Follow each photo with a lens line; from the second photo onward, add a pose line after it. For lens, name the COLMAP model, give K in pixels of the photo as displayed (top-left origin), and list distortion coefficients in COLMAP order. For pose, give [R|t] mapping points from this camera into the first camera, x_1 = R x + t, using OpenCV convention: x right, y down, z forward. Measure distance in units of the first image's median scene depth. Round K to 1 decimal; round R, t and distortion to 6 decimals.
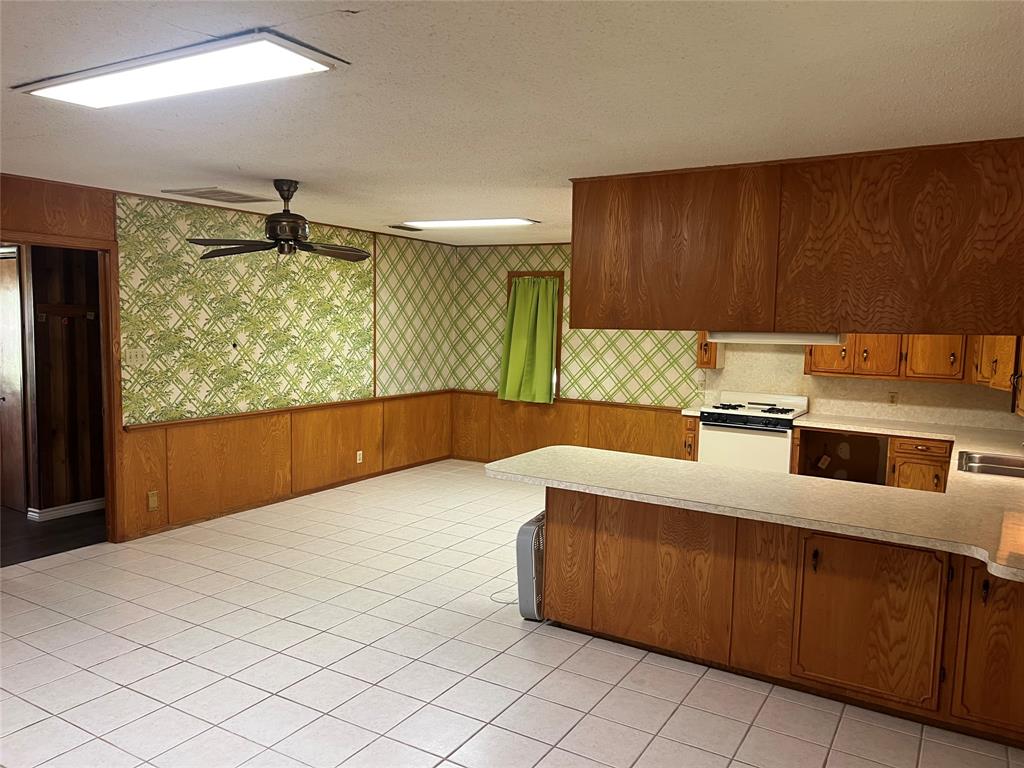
lens RADIAL K [[774.2, 0, 512.0], [0, 774.2, 384.0], [0, 0, 1]] dist [0.088963, -0.136205]
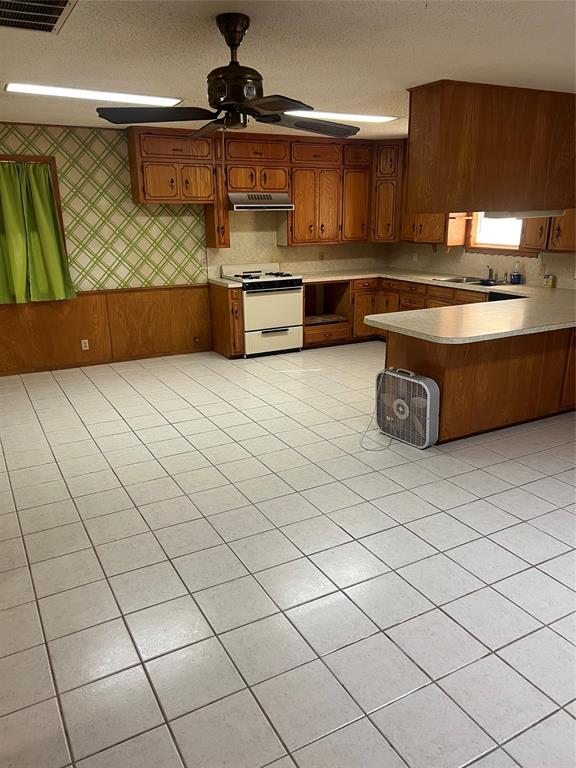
lens RADIAL K [[580.7, 0, 288.0], [0, 580.7, 384.0], [0, 0, 1]] dist [0.088963, -0.136205]
pose [[0.498442, -0.276165, 0.821759, -0.496229], [0.095184, 0.959606, 0.264756, -0.046013], [-0.861682, -0.053747, 0.504595, 0.410548]]
